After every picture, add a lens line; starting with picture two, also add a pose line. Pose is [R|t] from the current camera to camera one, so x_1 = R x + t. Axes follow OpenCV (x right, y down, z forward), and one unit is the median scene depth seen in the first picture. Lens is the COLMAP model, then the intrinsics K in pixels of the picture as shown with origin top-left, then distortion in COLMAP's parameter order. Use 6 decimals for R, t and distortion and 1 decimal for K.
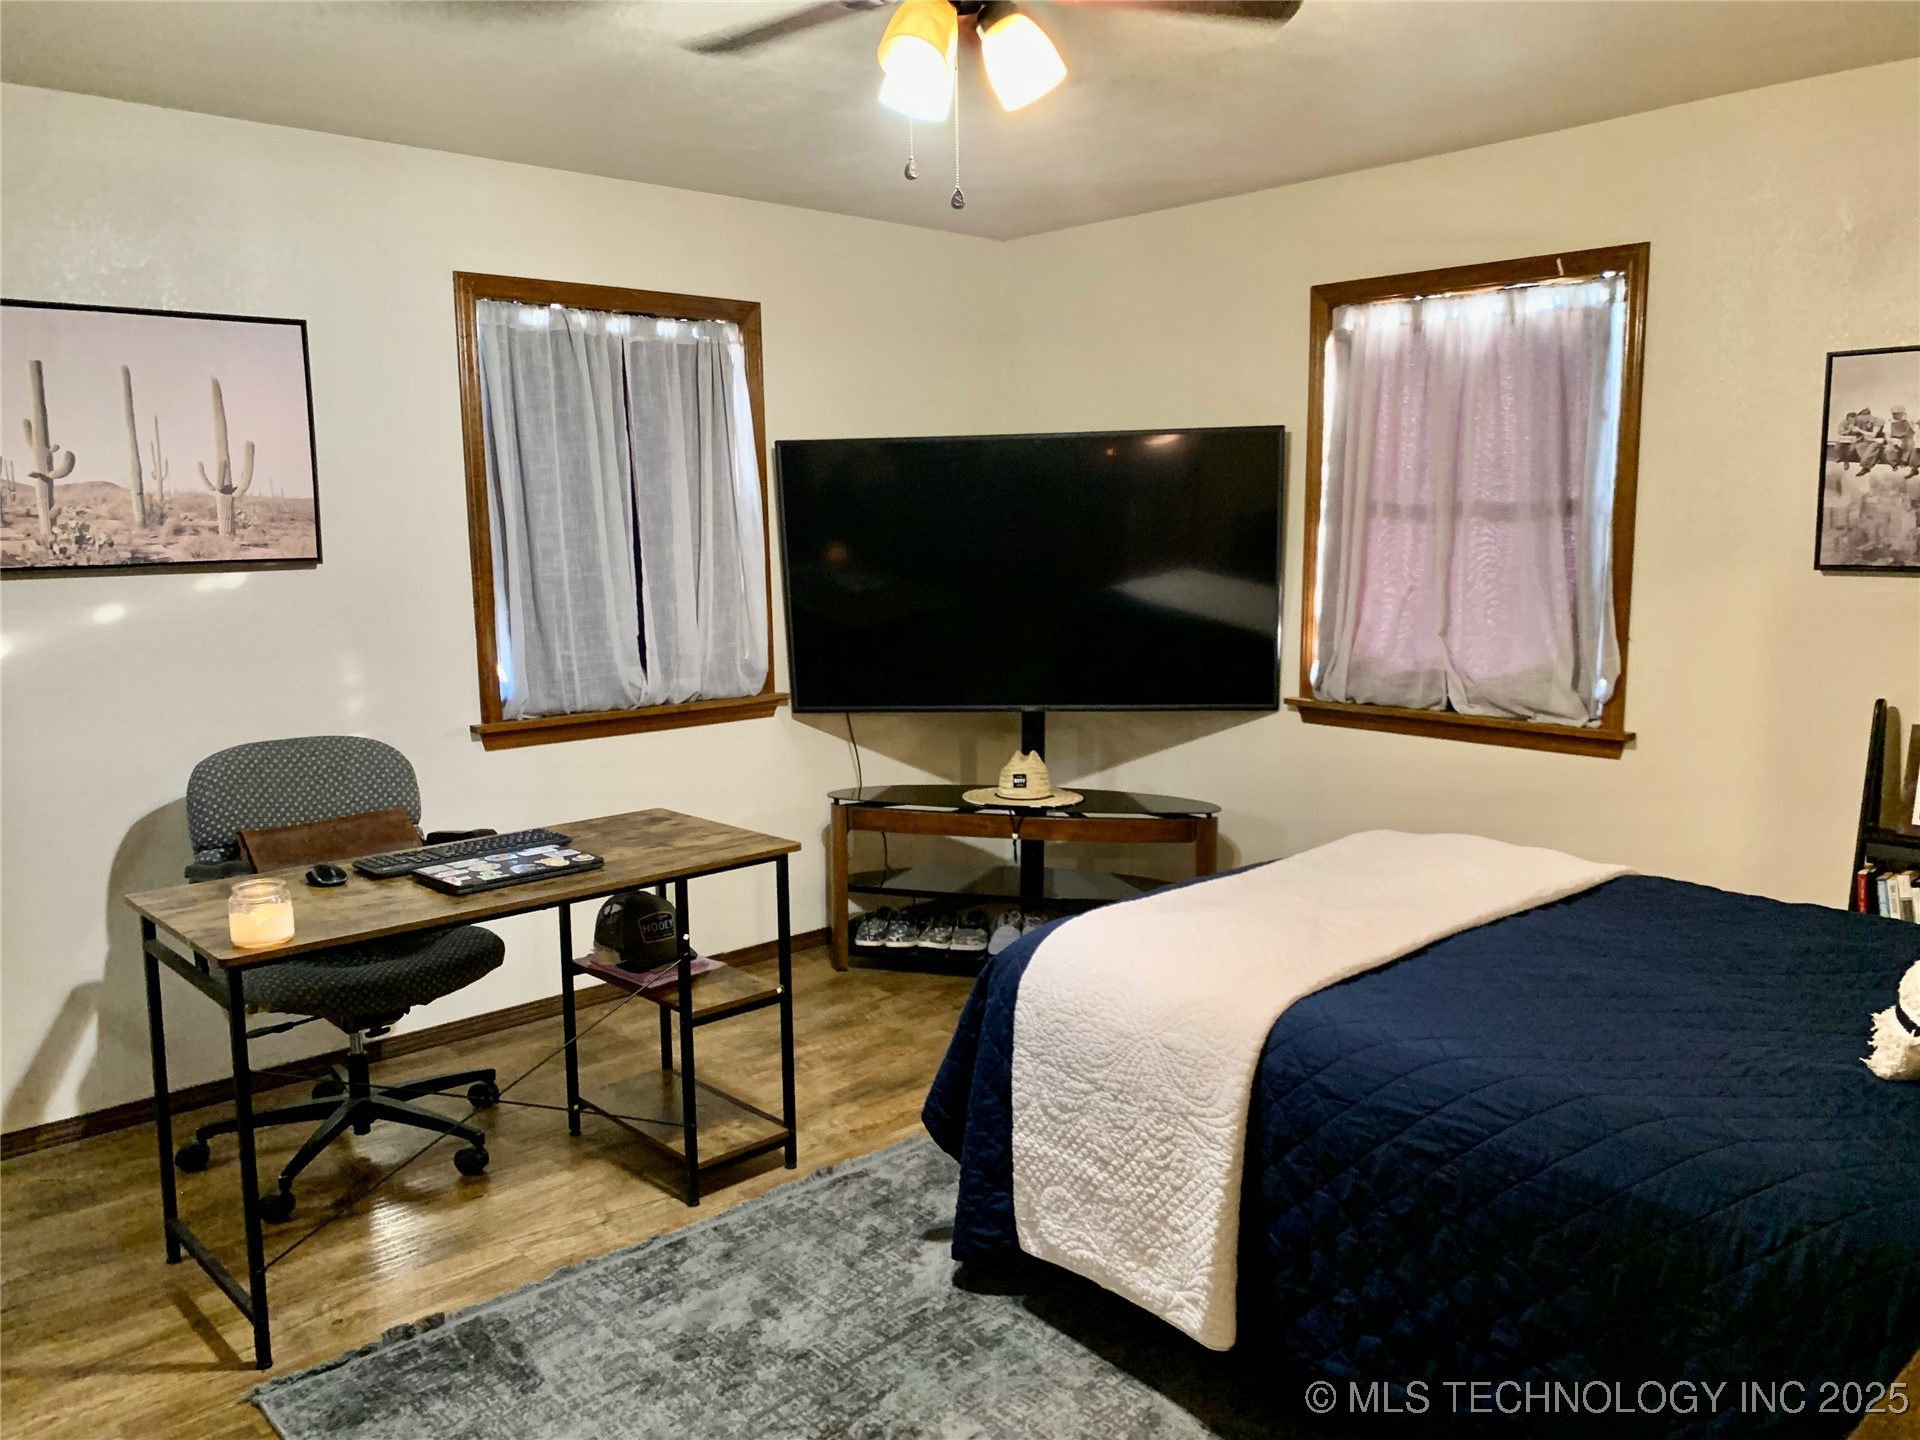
lens RADIAL K [[1461.5, 0, 949.3], [0, 1461.5, 723.0], [0, 0, 1]] dist [0.026563, -0.026119]
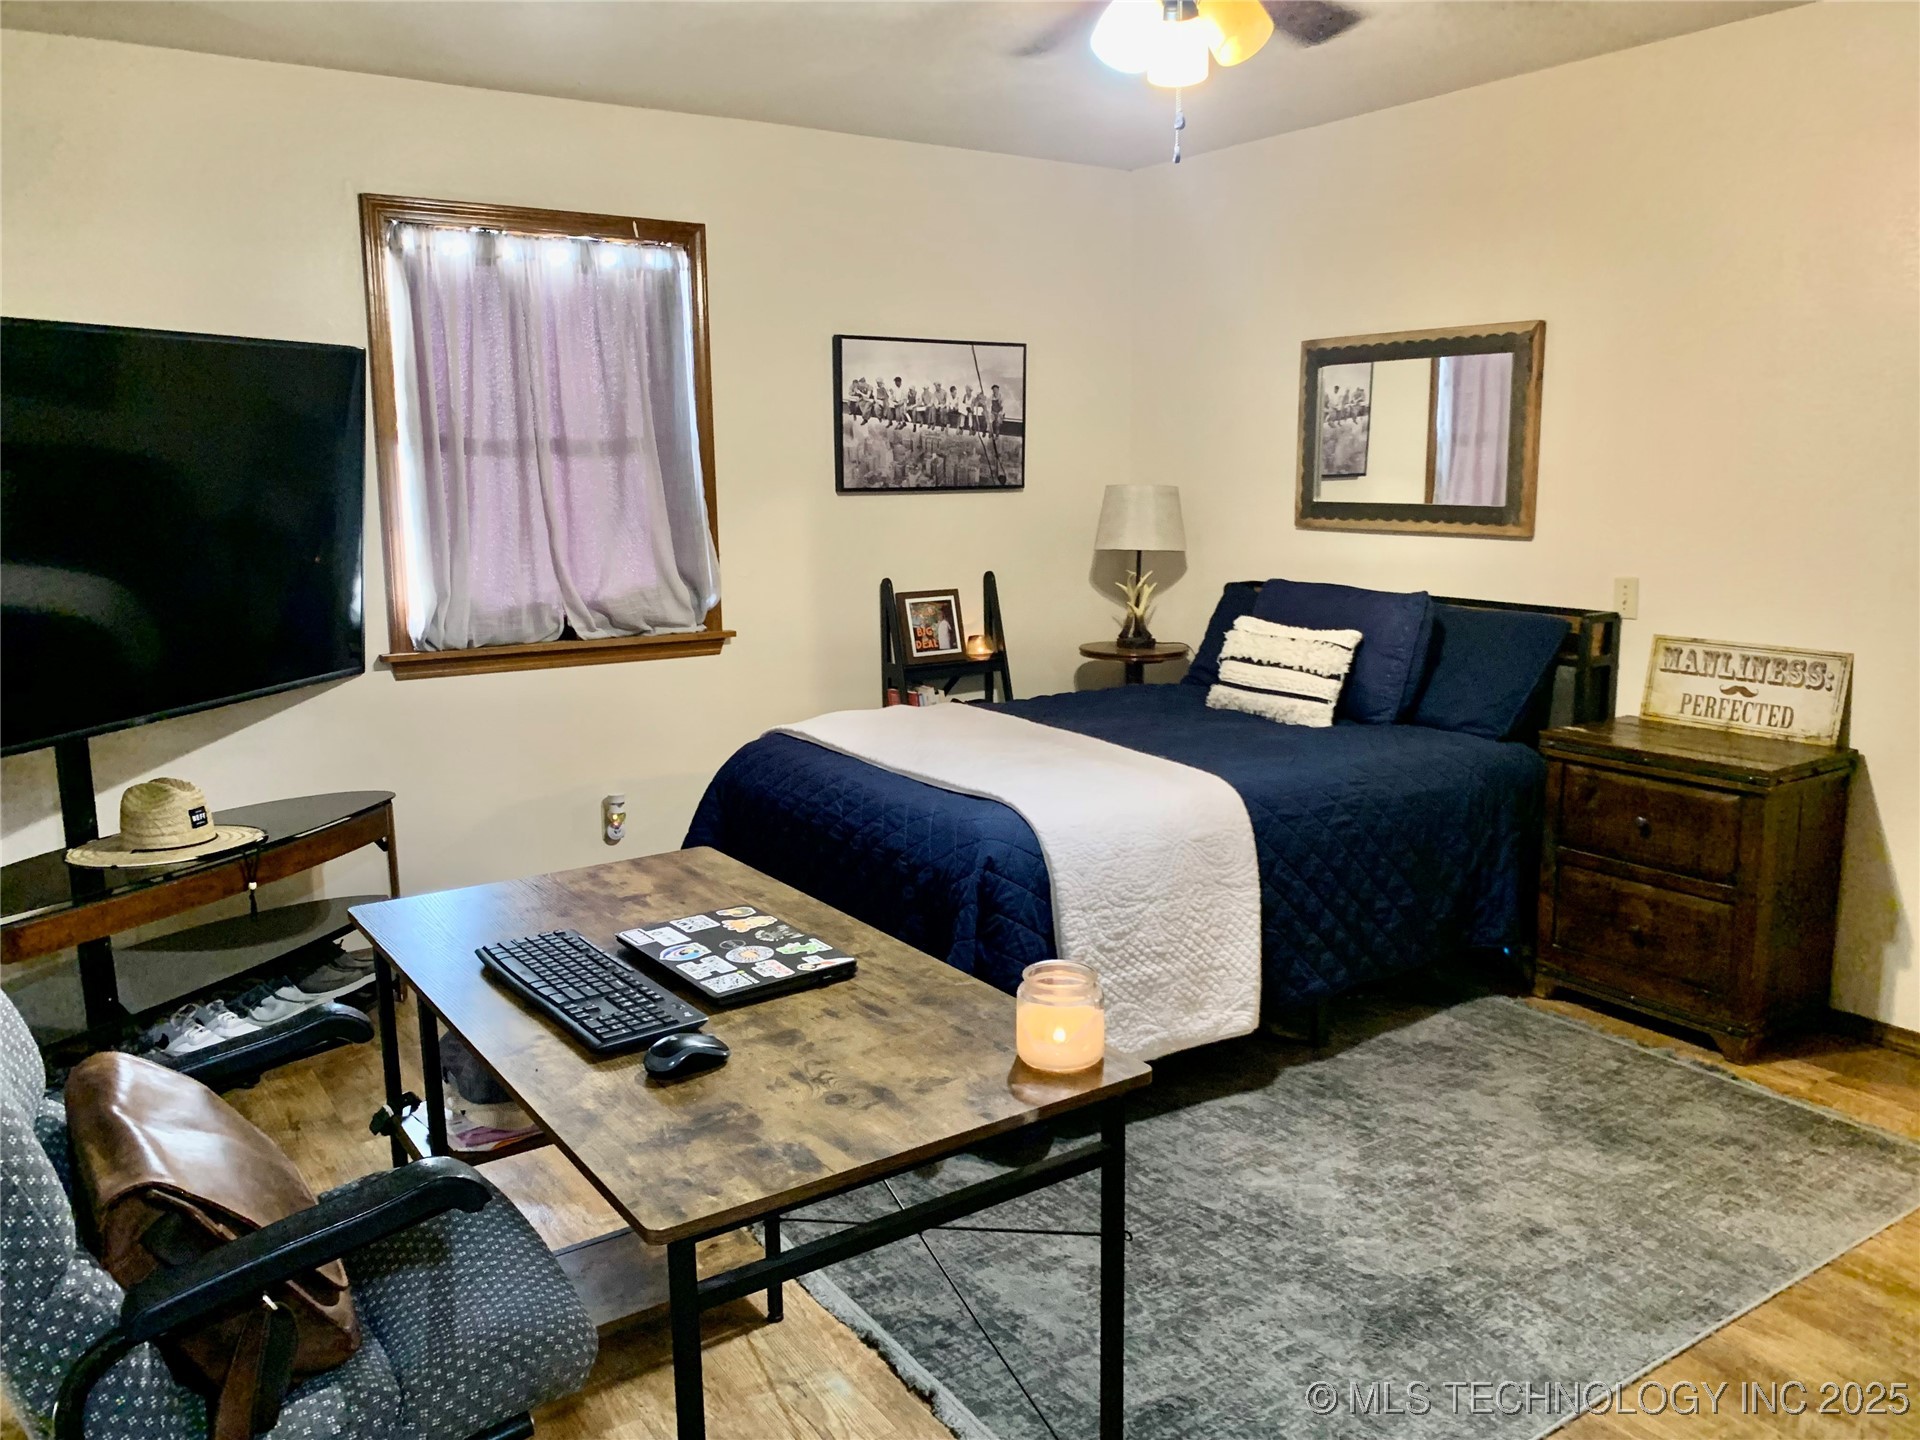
lens RADIAL K [[1461.5, 0, 993.0], [0, 1461.5, 726.7], [0, 0, 1]] dist [0.026563, -0.026119]
pose [[0.136582, -0.165221, 0.976754, -0.786012], [0.147391, 0.978408, 0.144891, -0.065326], [-0.979603, 0.124175, 0.157985, 0.661557]]
